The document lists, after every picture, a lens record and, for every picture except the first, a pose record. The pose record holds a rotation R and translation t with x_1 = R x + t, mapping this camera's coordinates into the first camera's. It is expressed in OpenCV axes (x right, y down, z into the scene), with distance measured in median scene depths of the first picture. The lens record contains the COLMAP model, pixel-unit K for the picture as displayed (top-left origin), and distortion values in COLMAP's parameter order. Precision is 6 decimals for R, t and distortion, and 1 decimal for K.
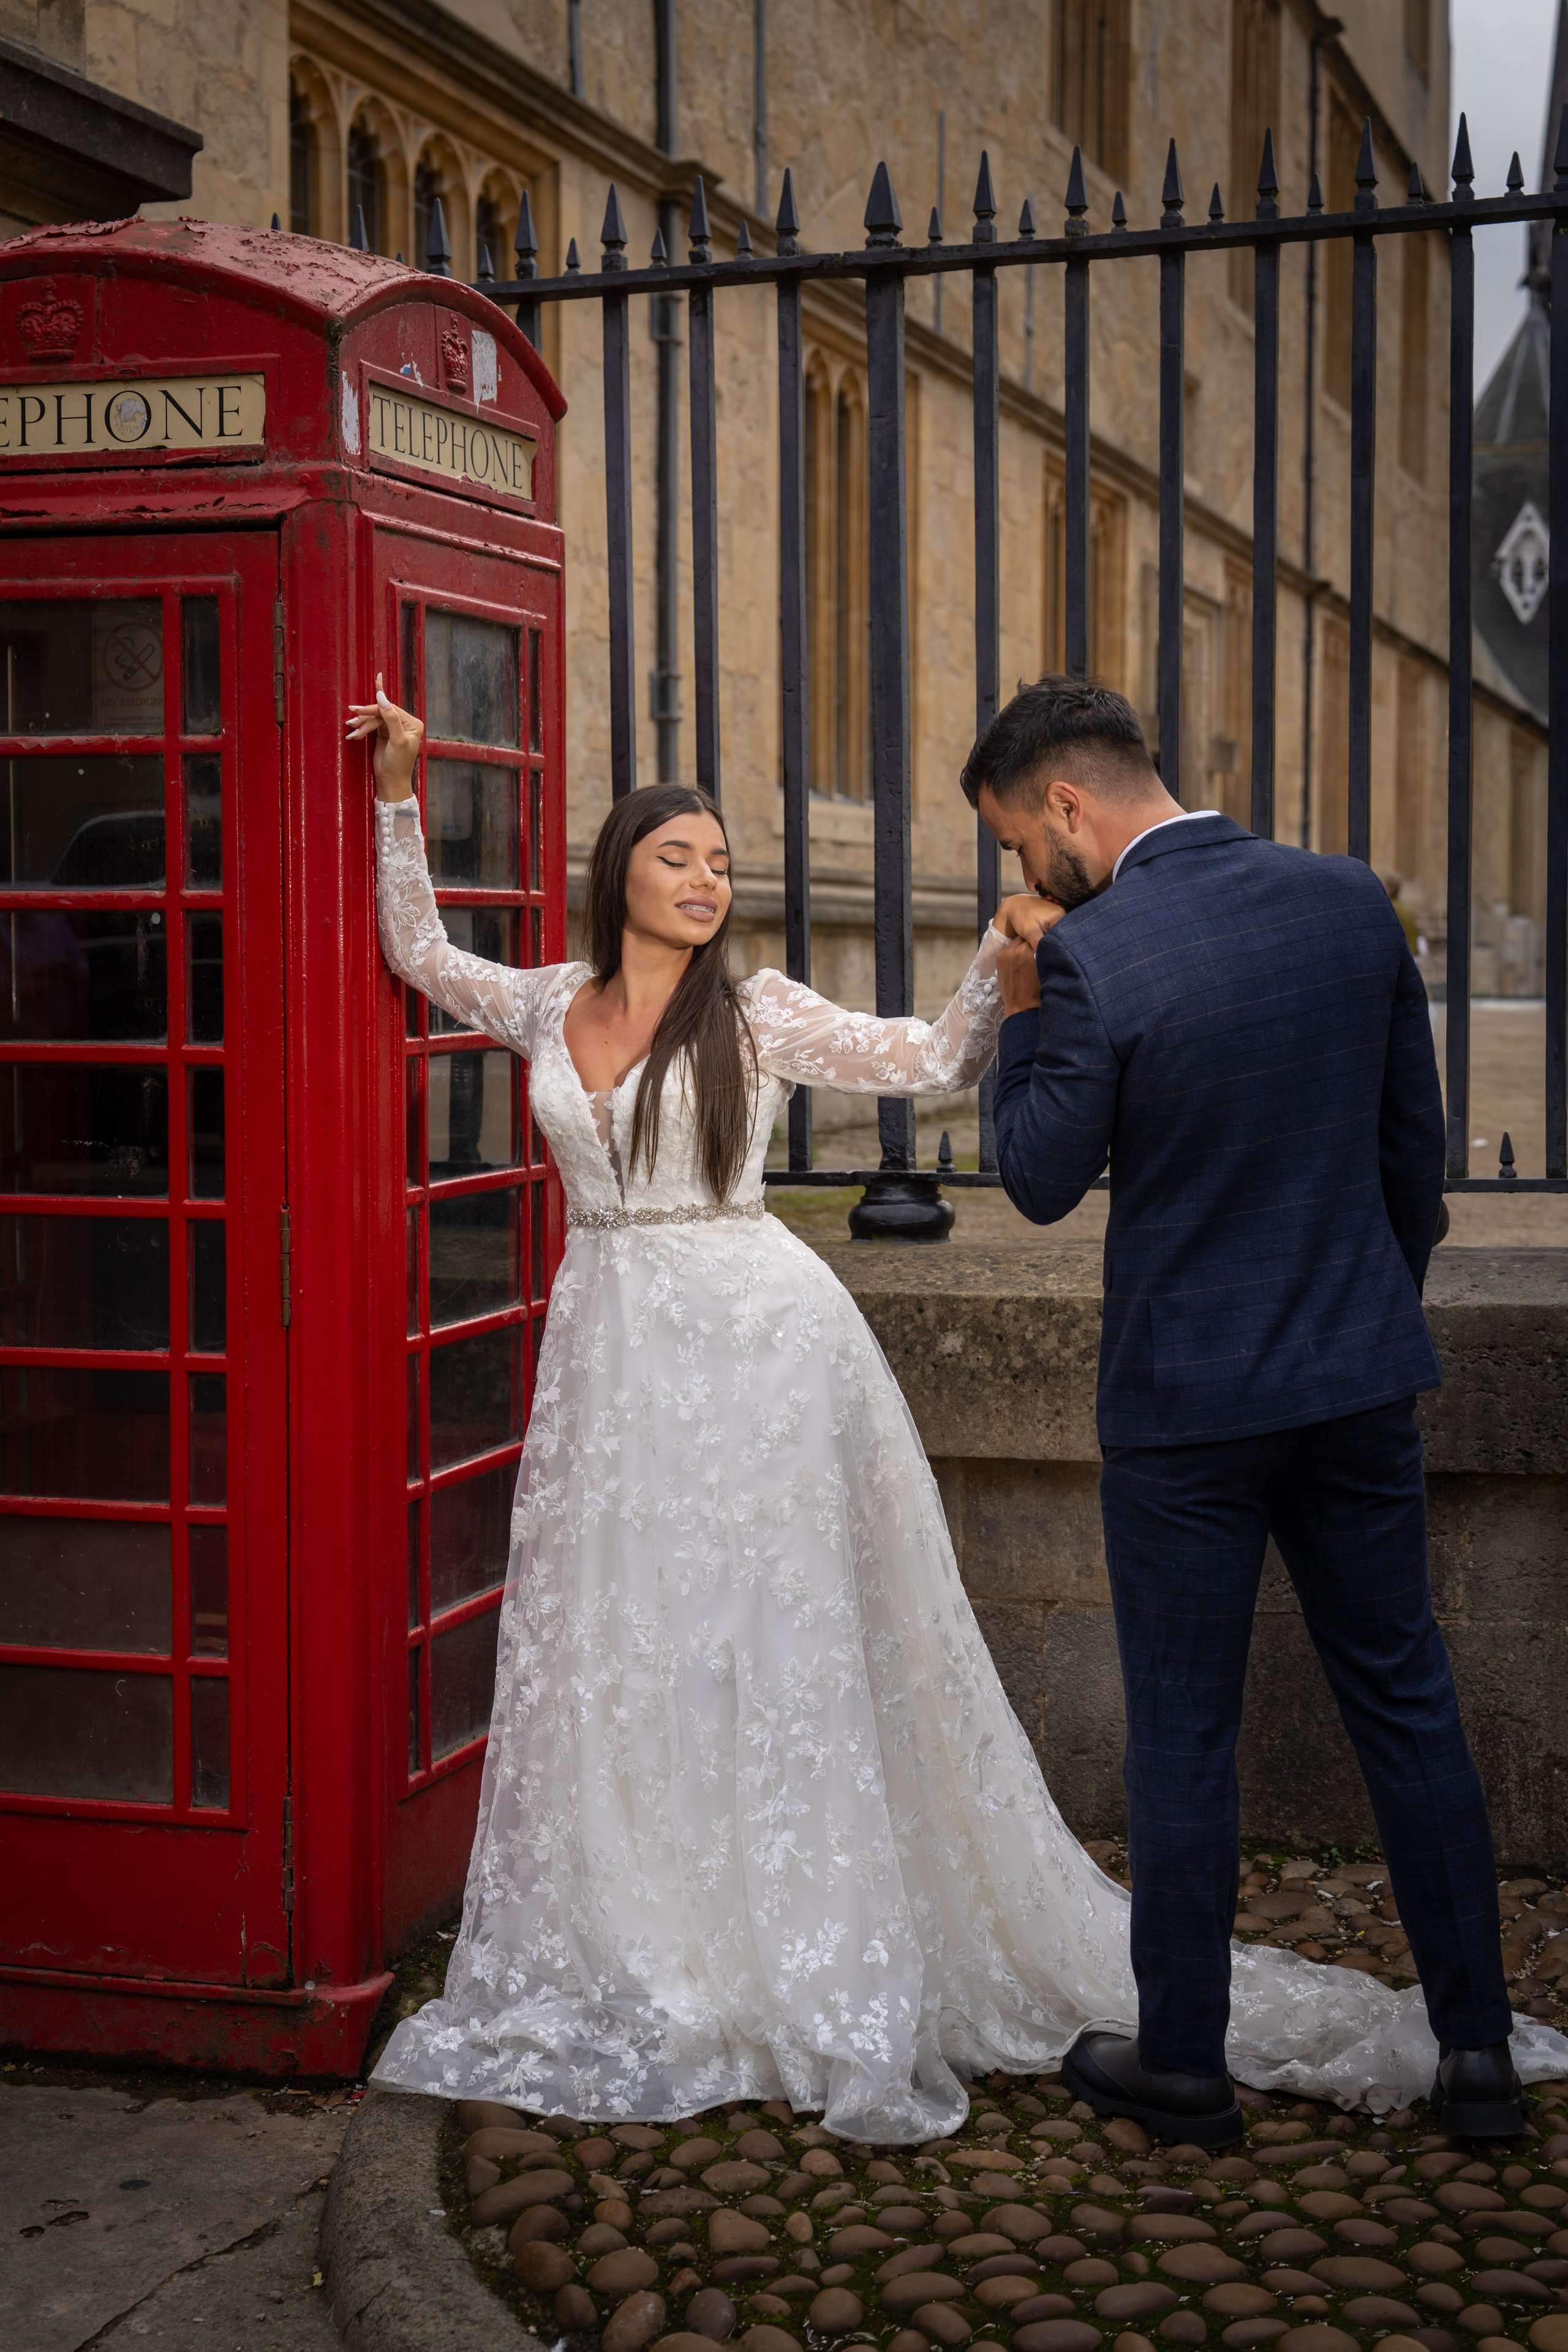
lens RADIAL K [[3664.1, 0, 766.5], [0, 3664.1, 1184.8], [0, 0, 1]] dist [0.031105, -0.035591]
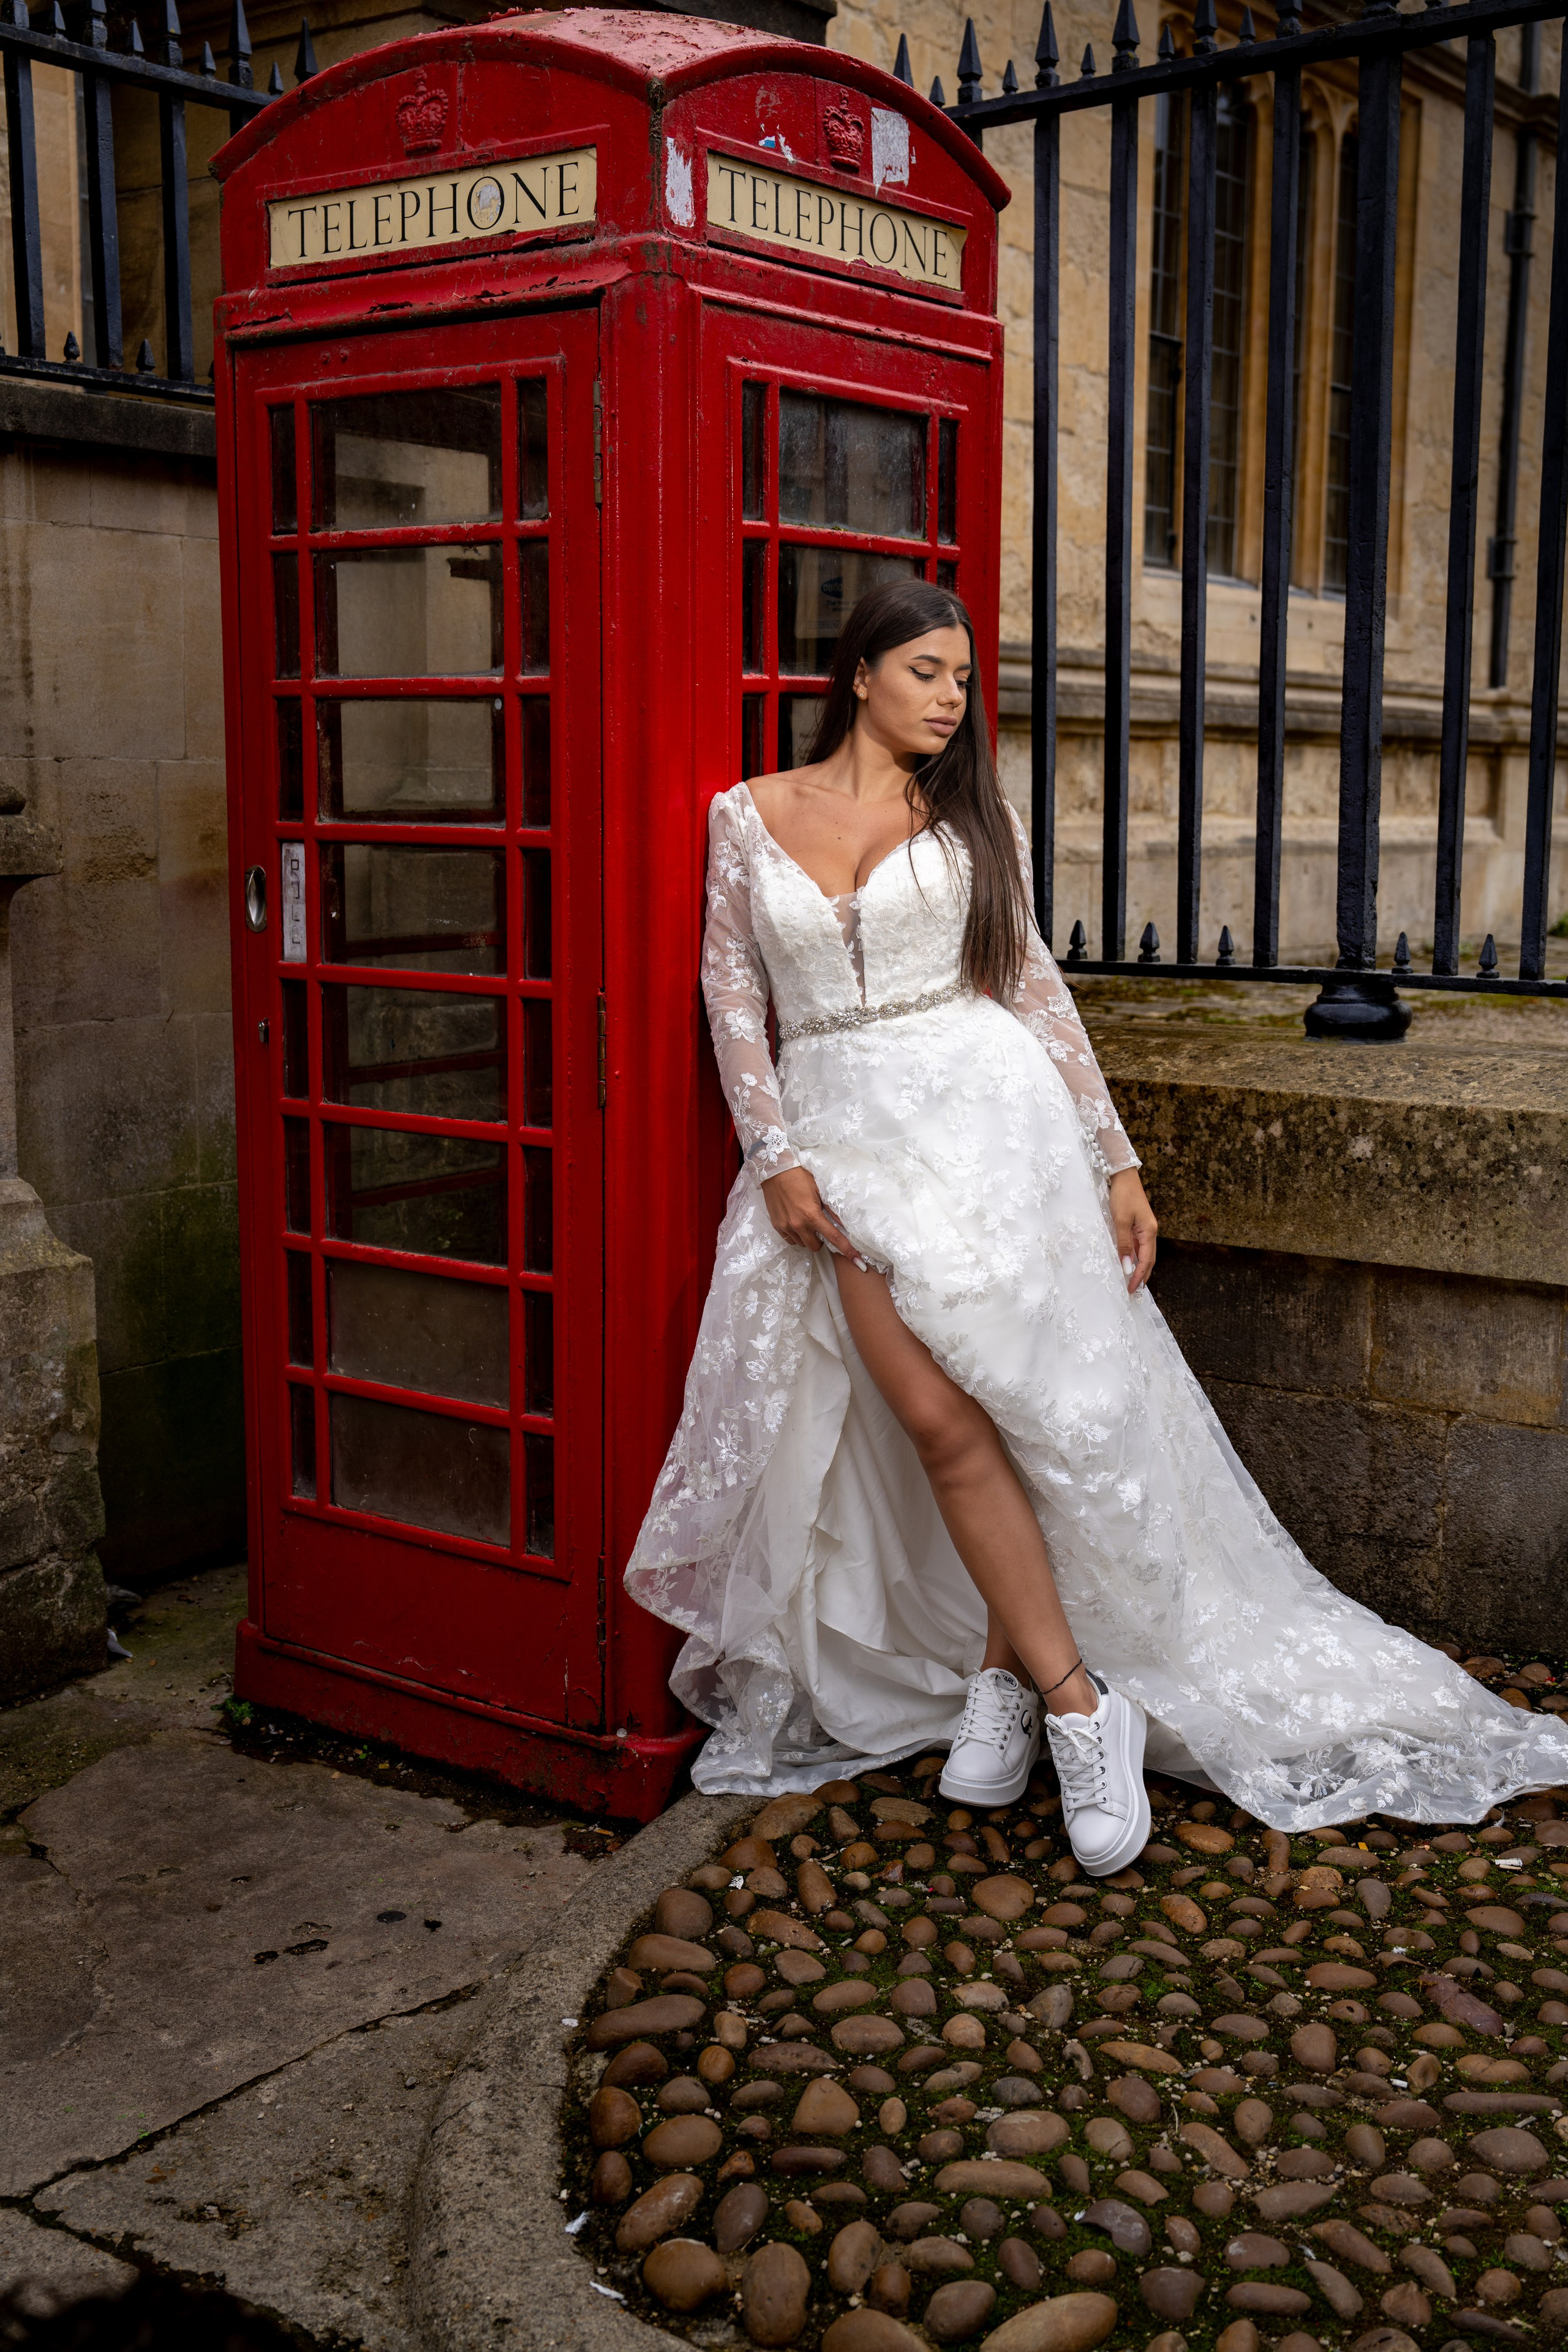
lens RADIAL K [[2630.7, 0, 780.2], [0, 2630.7, 1180.8], [0, 0, 1]] dist [0.015666, -0.008750]
pose [[0.942677, 0.059395, -0.328378, 0.157751], [-0.030330, 0.995210, 0.092939, -0.010665], [0.332325, -0.077652, 0.939963, 0.321455]]
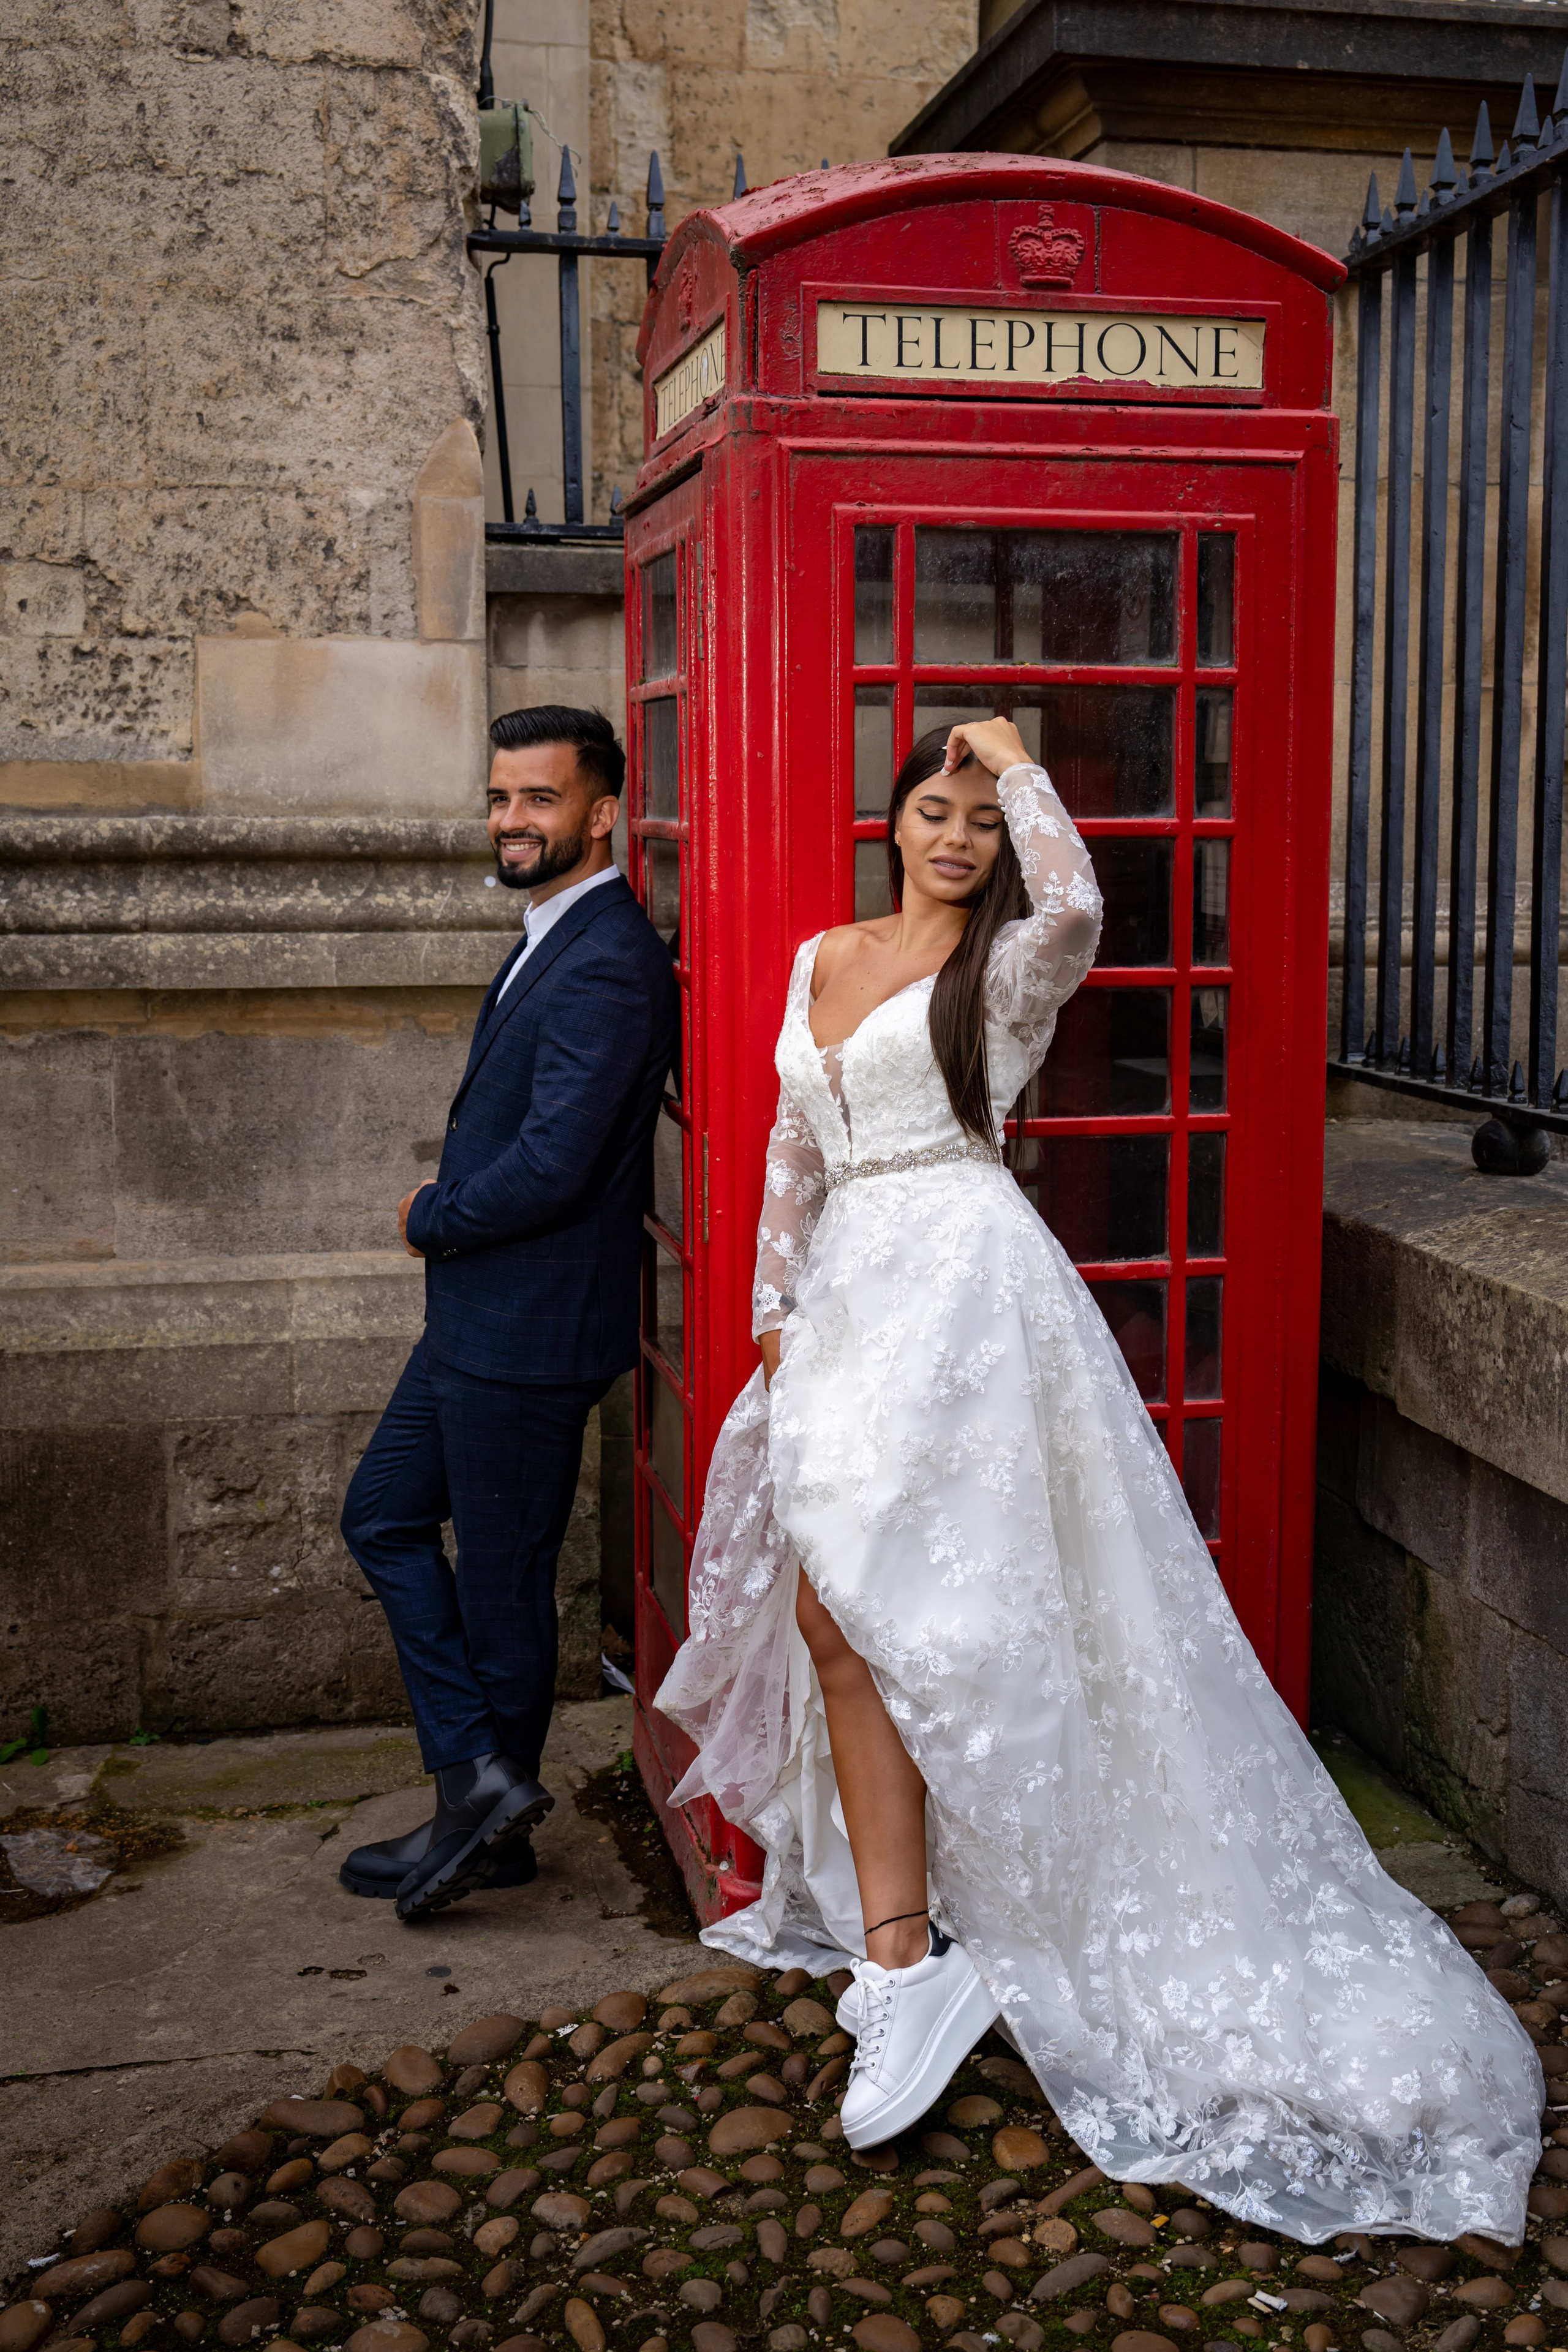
lens RADIAL K [[2579.0, 0, 784.1], [0, 2579.0, 1147.0], [0, 0, 1]] dist [0.008464, -0.004564]
pose [[0.483033, 0.113224, -0.868251, 0.504848], [-0.058402, 0.993562, 0.097075, -0.058995], [0.873652, 0.003818, 0.486535, 0.660187]]
